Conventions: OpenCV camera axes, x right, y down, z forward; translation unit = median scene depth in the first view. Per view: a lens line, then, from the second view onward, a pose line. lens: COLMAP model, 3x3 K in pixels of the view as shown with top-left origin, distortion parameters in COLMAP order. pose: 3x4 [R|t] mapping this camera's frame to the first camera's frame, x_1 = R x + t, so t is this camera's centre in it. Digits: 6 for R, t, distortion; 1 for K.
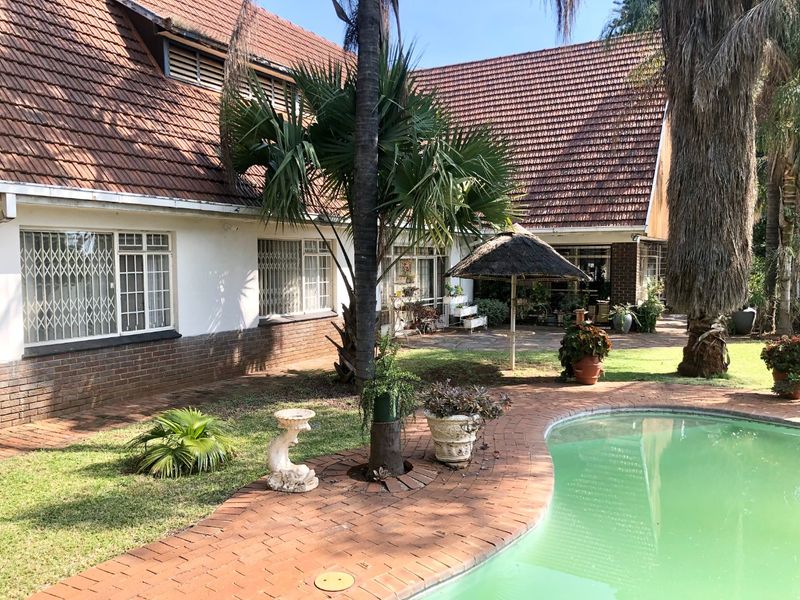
lens RADIAL K [[675.5, 0, 400.0], [0, 675.5, 300.0], [0, 0, 1]] dist [0.072543, -0.003879]
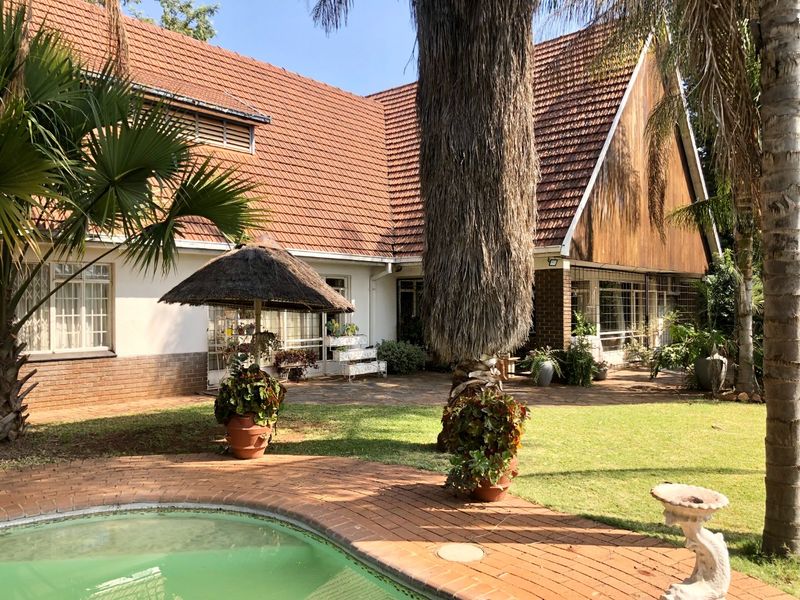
lens RADIAL K [[649.8, 0, 400.0], [0, 649.8, 300.0], [0, 0, 1]] dist [0.071071, -0.150112]
pose [[0.966826, -0.009414, -0.255262, 0.448282], [-0.010435, 0.997031, -0.076294, 0.011977], [0.255222, 0.076427, 0.963857, 0.306140]]
